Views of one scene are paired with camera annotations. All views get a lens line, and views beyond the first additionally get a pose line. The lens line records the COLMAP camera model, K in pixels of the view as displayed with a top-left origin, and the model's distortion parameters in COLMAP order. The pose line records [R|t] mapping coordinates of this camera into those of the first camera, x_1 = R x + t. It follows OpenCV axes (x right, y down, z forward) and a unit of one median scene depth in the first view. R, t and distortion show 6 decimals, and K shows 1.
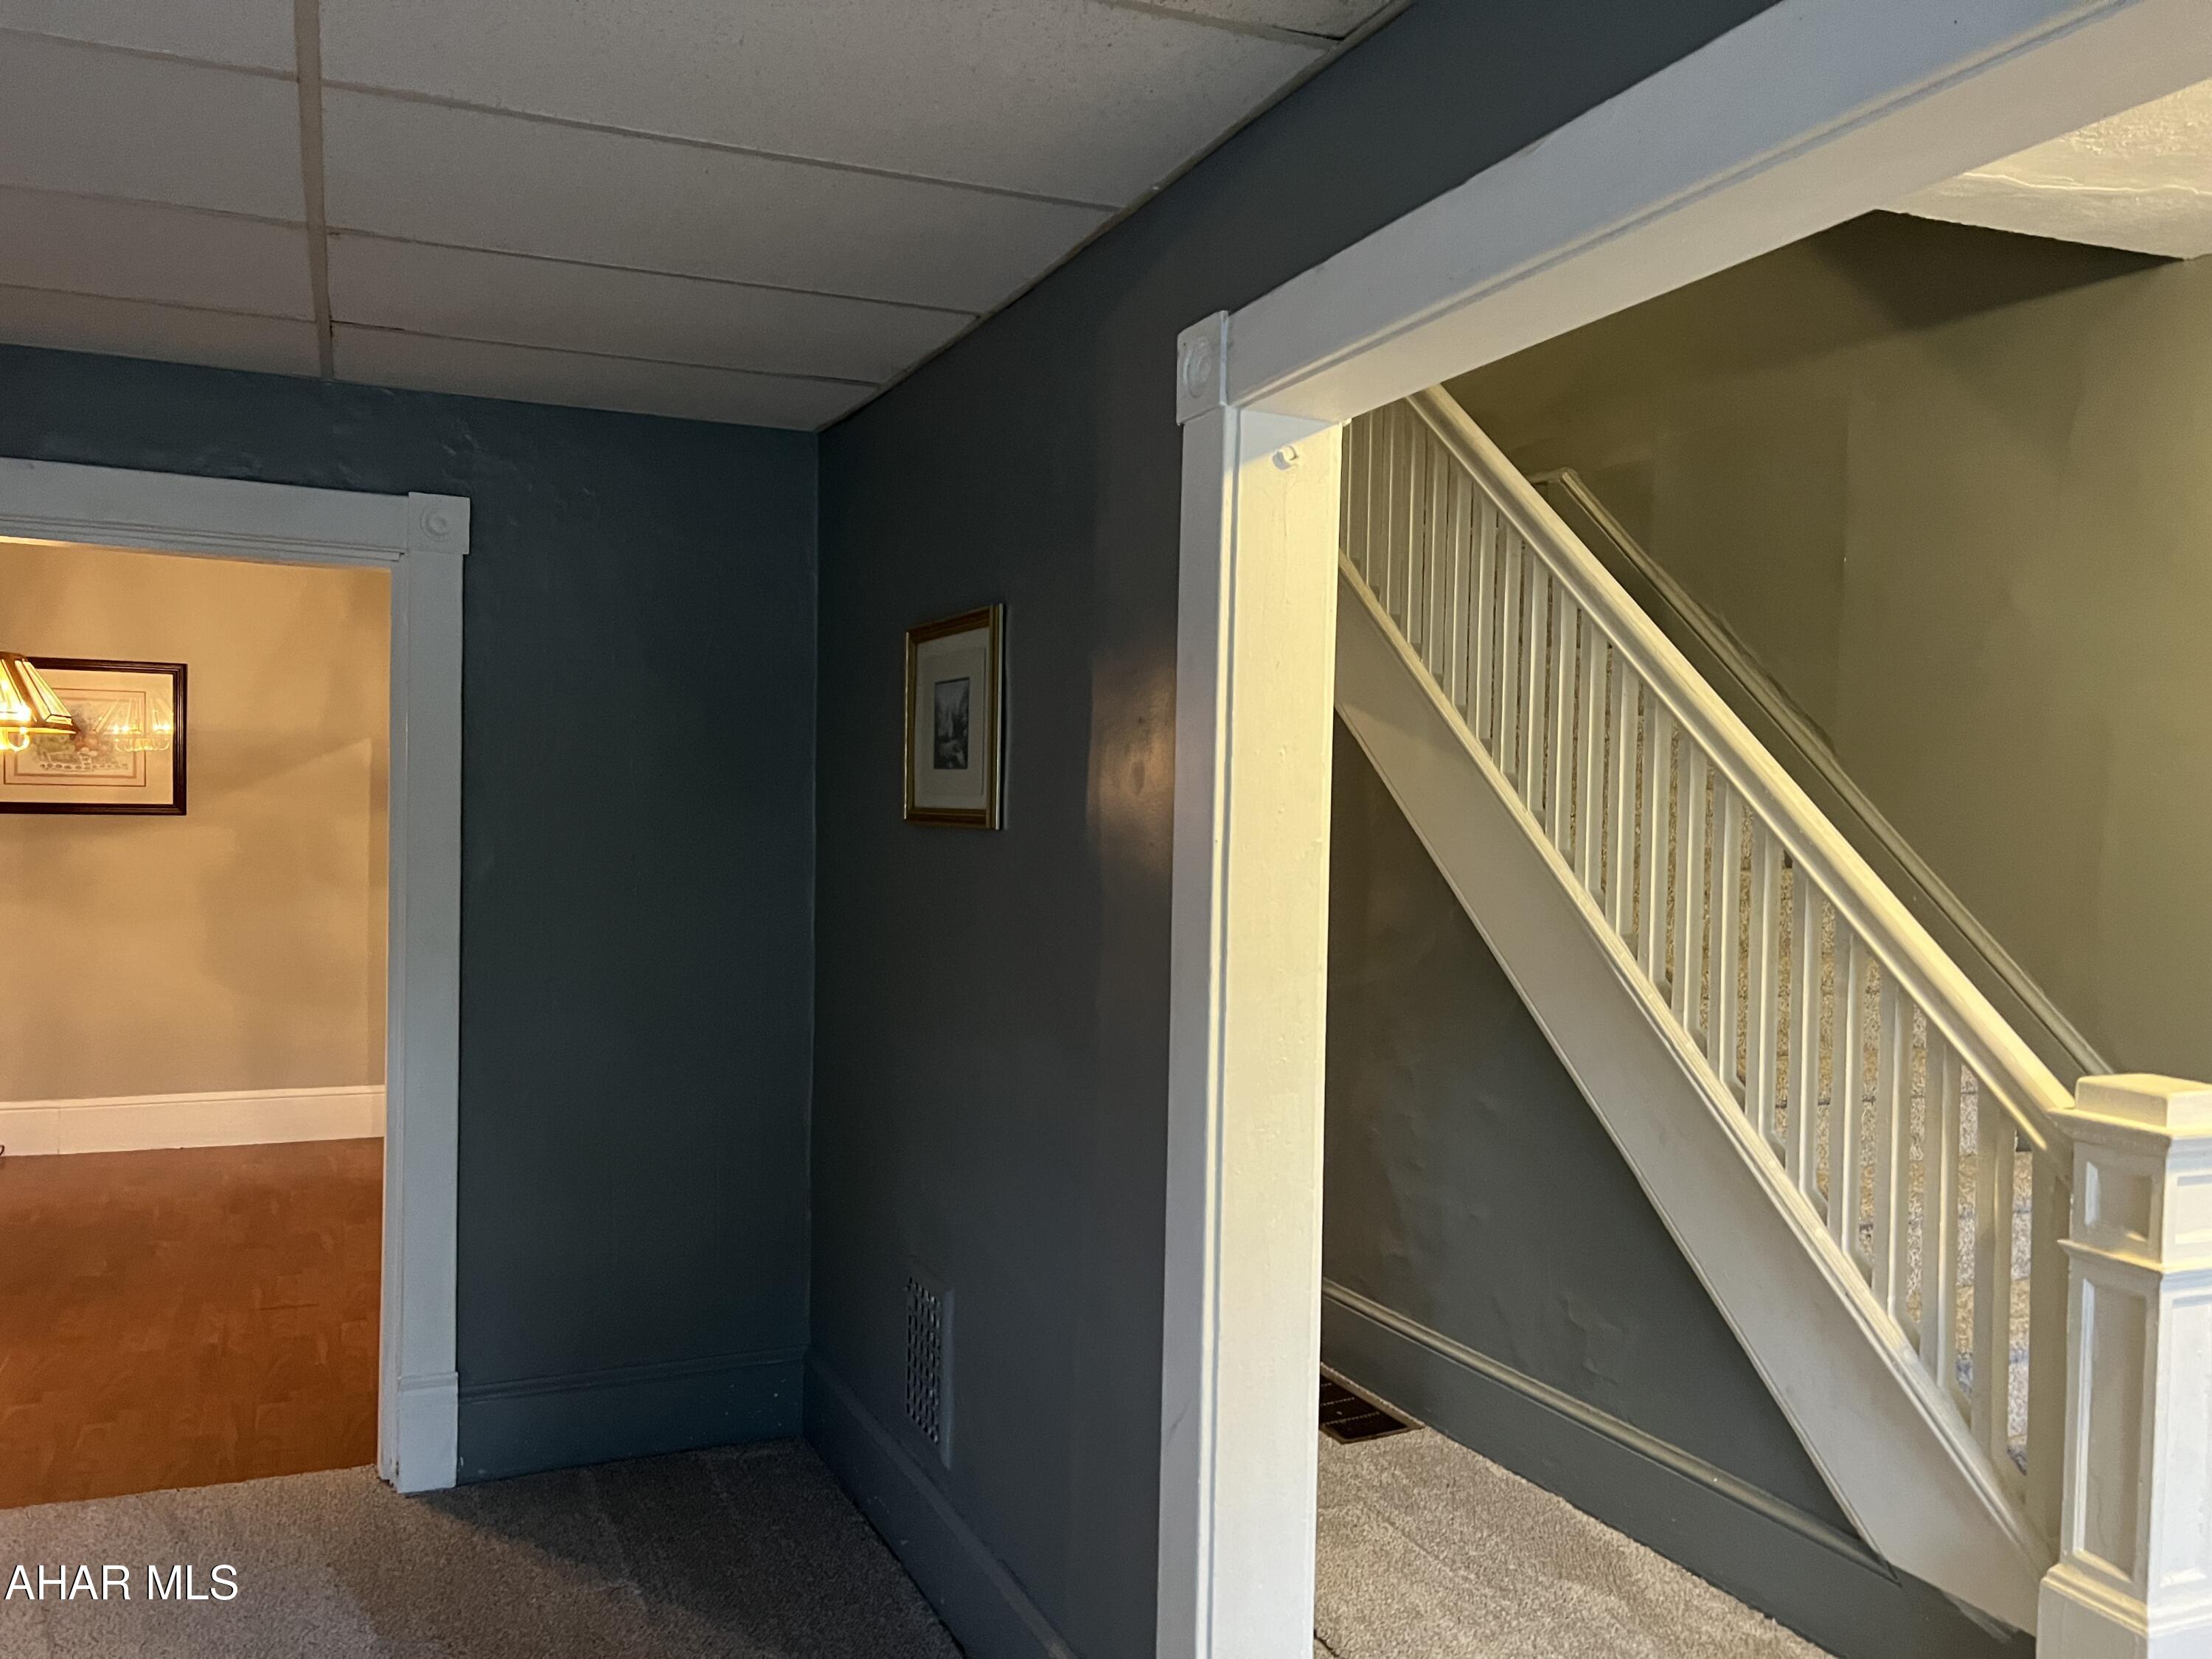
lens RADIAL K [[1655.5, 0, 1114.8], [0, 1655.5, 842.4], [0, 0, 1]] dist [0.051665, -0.052246]
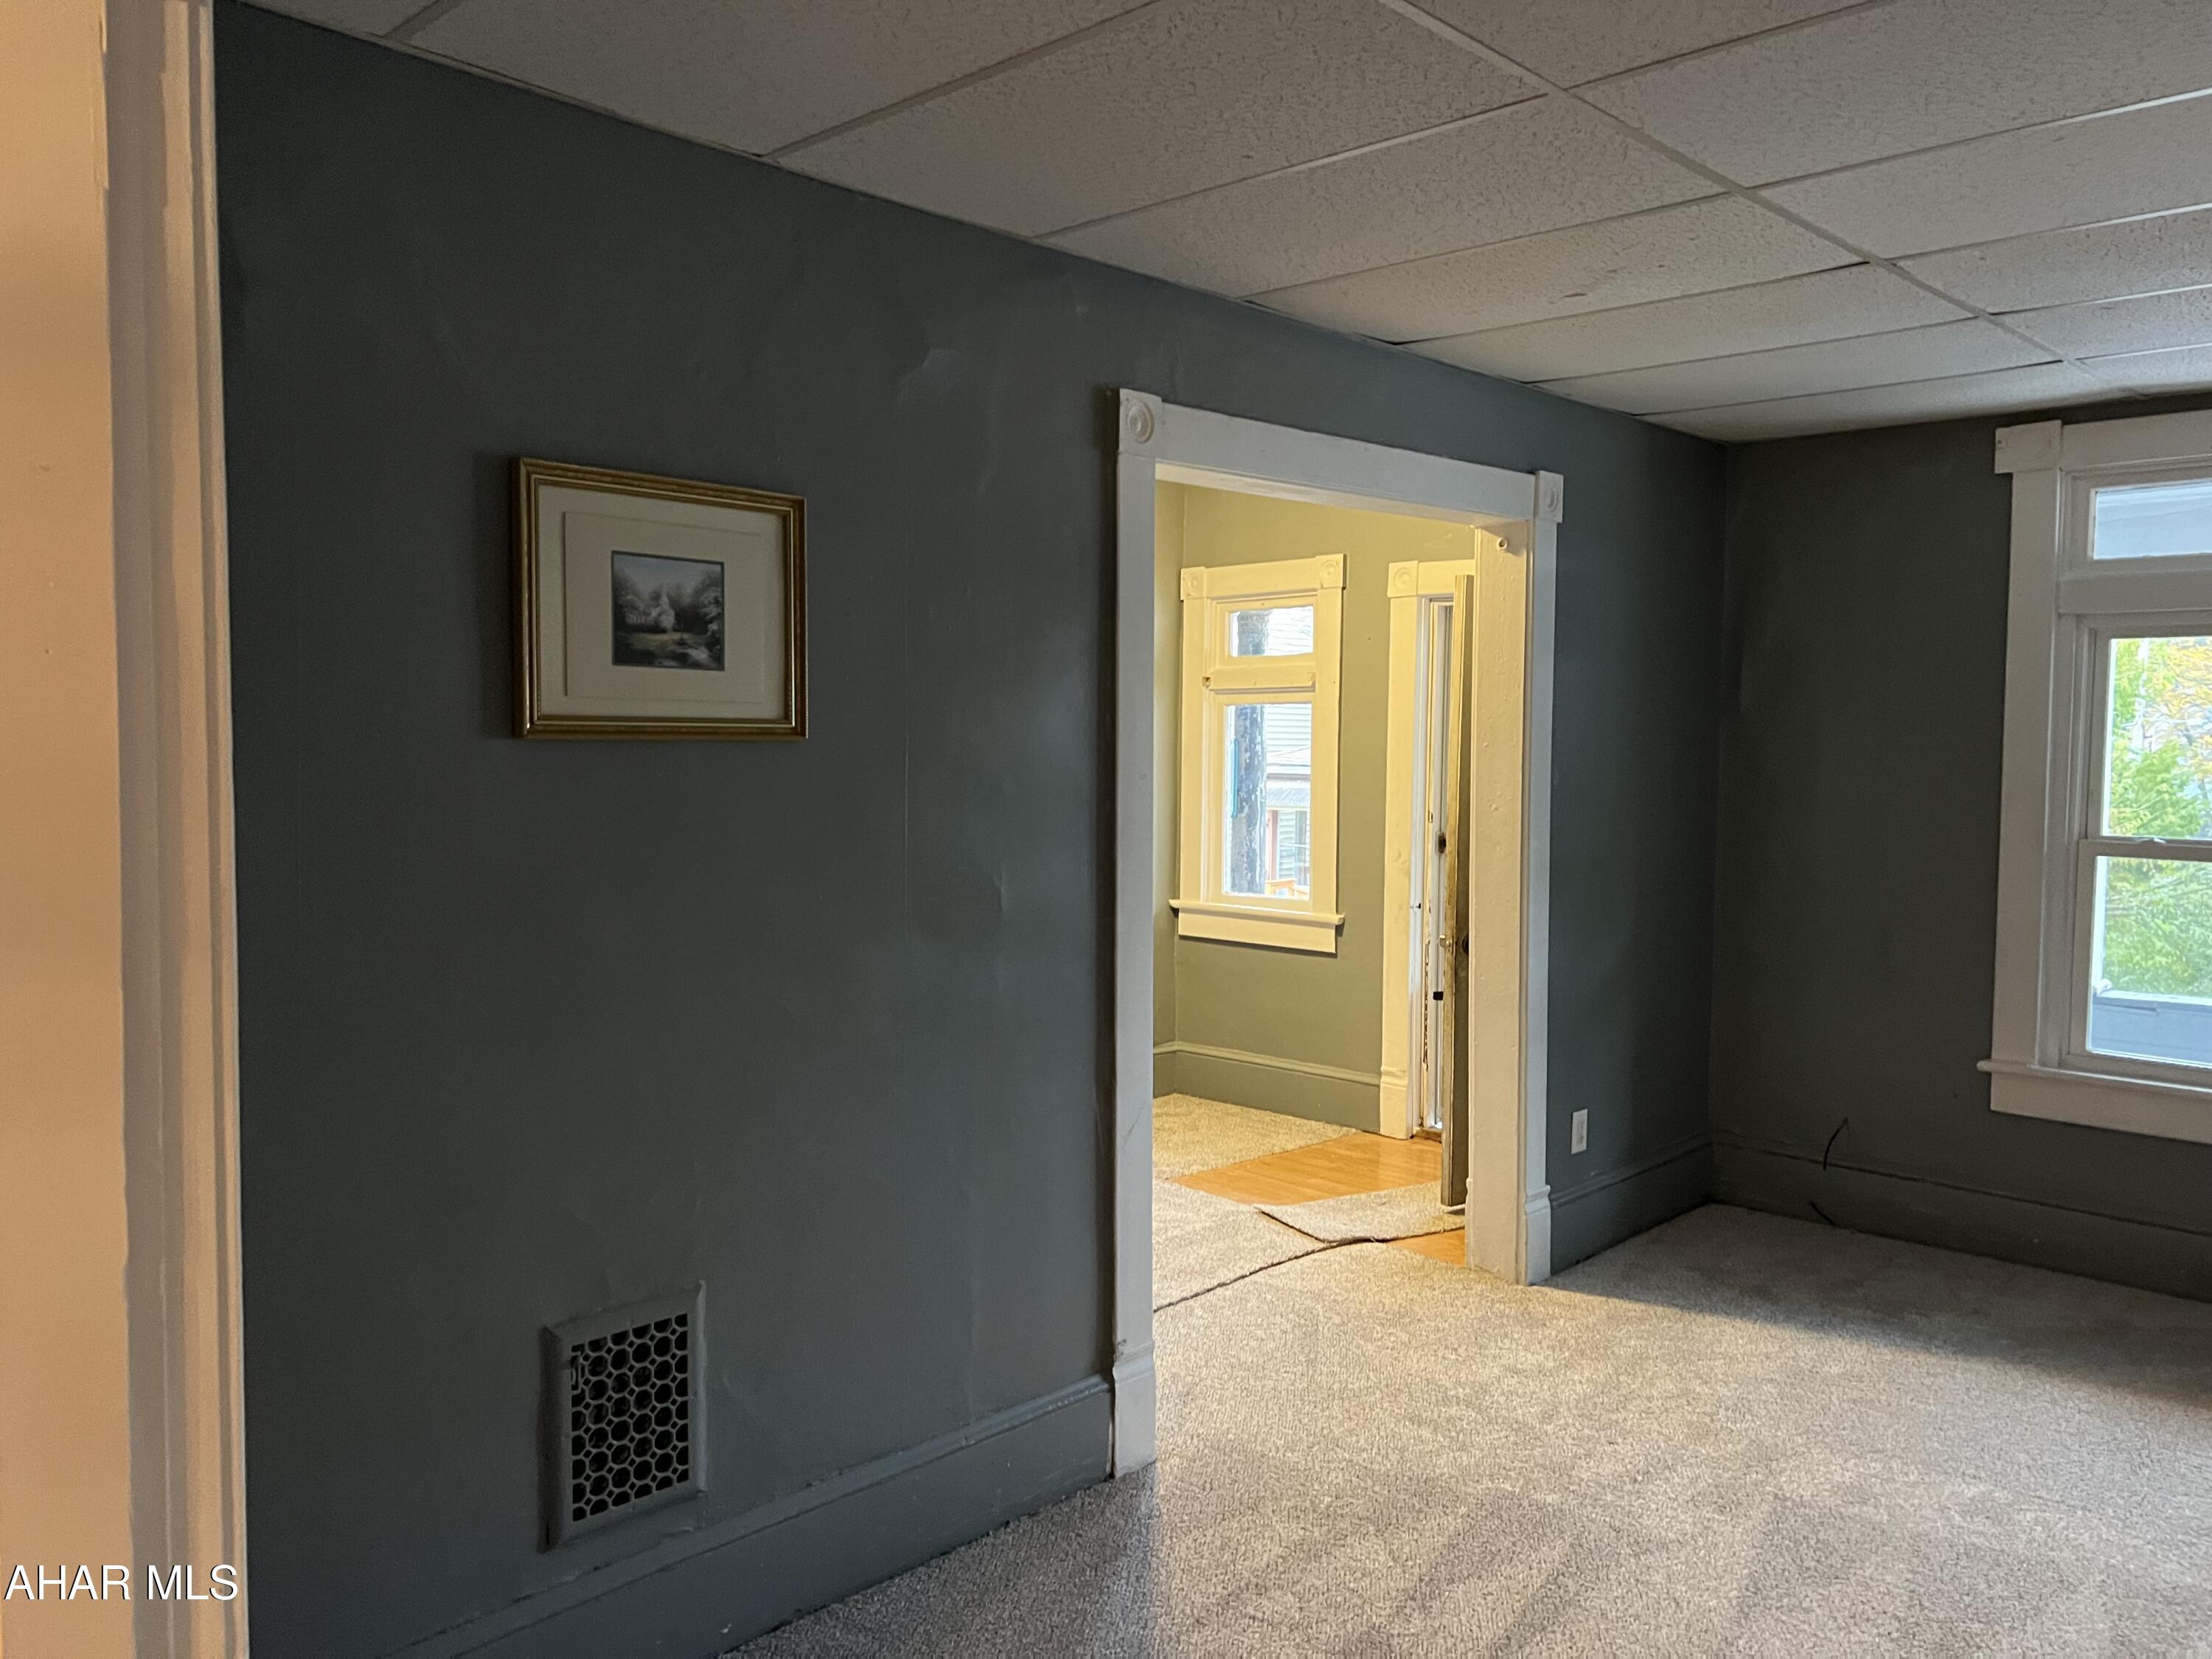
lens RADIAL K [[1655.5, 0, 1105.6], [0, 1655.5, 820.3], [0, 0, 1]] dist [0.051665, -0.052246]
pose [[-0.379857, -0.073728, 0.922102, -0.946021], [0.003521, 0.996696, 0.081142, -0.035678], [-0.925038, 0.034069, -0.378343, 1.130300]]
